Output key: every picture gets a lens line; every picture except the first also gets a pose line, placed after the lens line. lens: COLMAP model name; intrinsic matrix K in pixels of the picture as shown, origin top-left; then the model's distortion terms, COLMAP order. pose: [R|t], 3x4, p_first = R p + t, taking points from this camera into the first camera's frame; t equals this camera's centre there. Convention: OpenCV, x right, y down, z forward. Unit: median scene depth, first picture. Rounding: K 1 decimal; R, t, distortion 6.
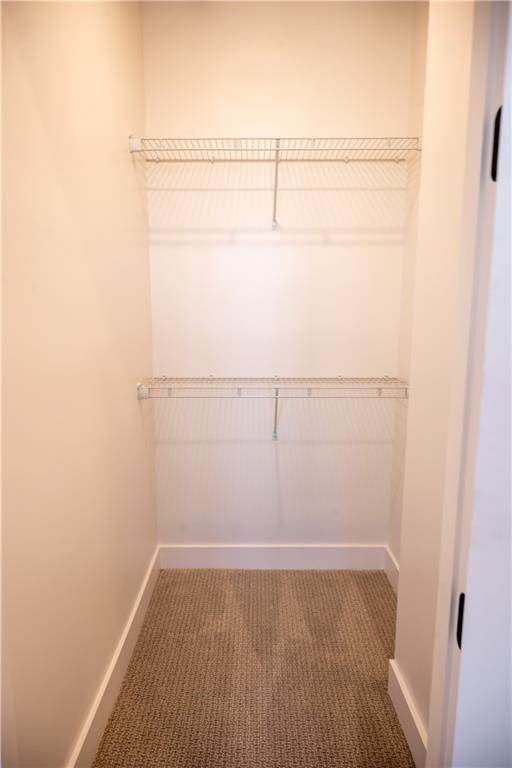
lens RADIAL K [[492.1, 0, 256.0], [0, 492.1, 384.0], [0, 0, 1]] dist [0.081036, -0.000469]
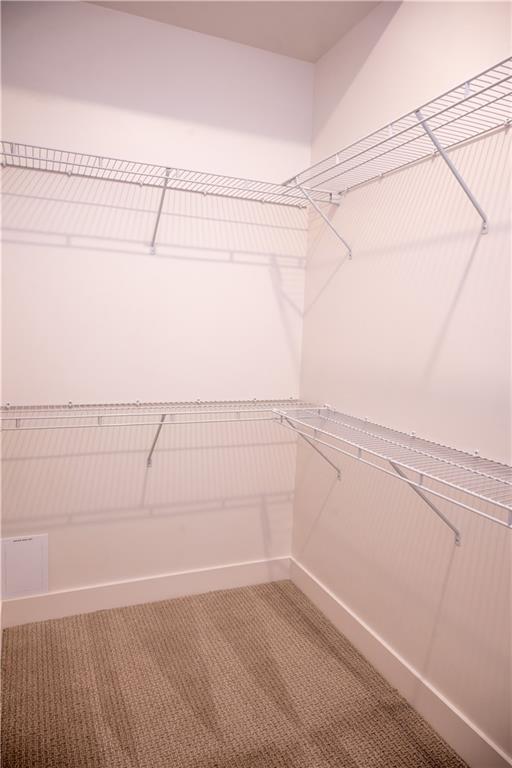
lens RADIAL K [[512.1, 0, 256.0], [0, 512.1, 384.0], [0, 0, 1]] dist [0.001050, -0.000837]
pose [[0.916806, -0.013866, 0.399092, -0.207310], [0.033684, 0.998520, -0.042687, -0.000911], [-0.397910, 0.052579, 0.915916, 0.002618]]
